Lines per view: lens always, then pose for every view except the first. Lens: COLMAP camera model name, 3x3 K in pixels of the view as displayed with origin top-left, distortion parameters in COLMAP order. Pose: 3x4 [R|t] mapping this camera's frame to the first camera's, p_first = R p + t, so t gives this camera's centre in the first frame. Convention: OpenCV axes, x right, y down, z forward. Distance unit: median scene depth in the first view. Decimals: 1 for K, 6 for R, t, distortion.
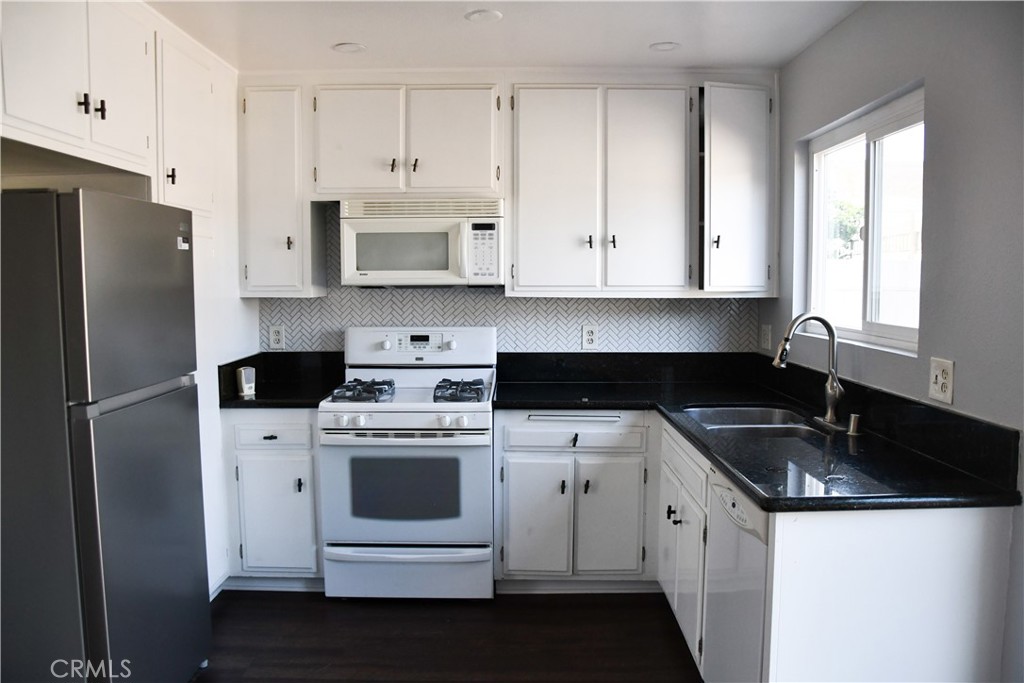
lens RADIAL K [[798.5, 0, 512.0], [0, 798.5, 341.5], [0, 0, 1]] dist [-0.168645, 0.114135]
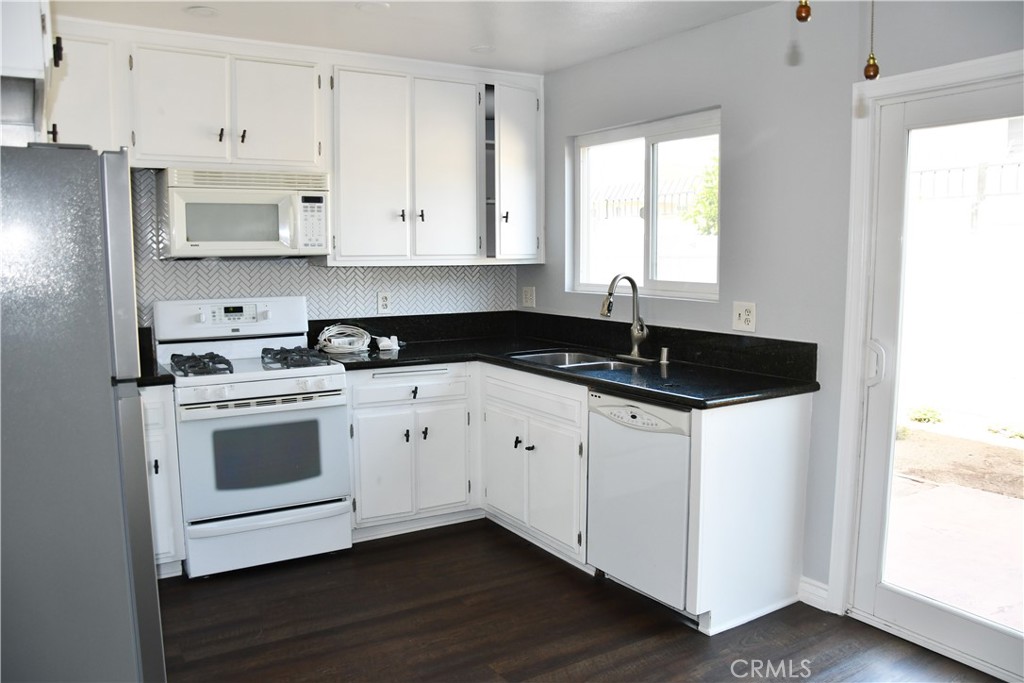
lens RADIAL K [[798.5, 0, 512.0], [0, 798.5, 341.5], [0, 0, 1]] dist [-0.168645, 0.114135]
pose [[0.844055, -0.059414, 0.532955, -0.375507], [0.041842, 0.998110, 0.045003, 0.006740], [-0.534621, -0.015685, 0.844946, -0.018909]]
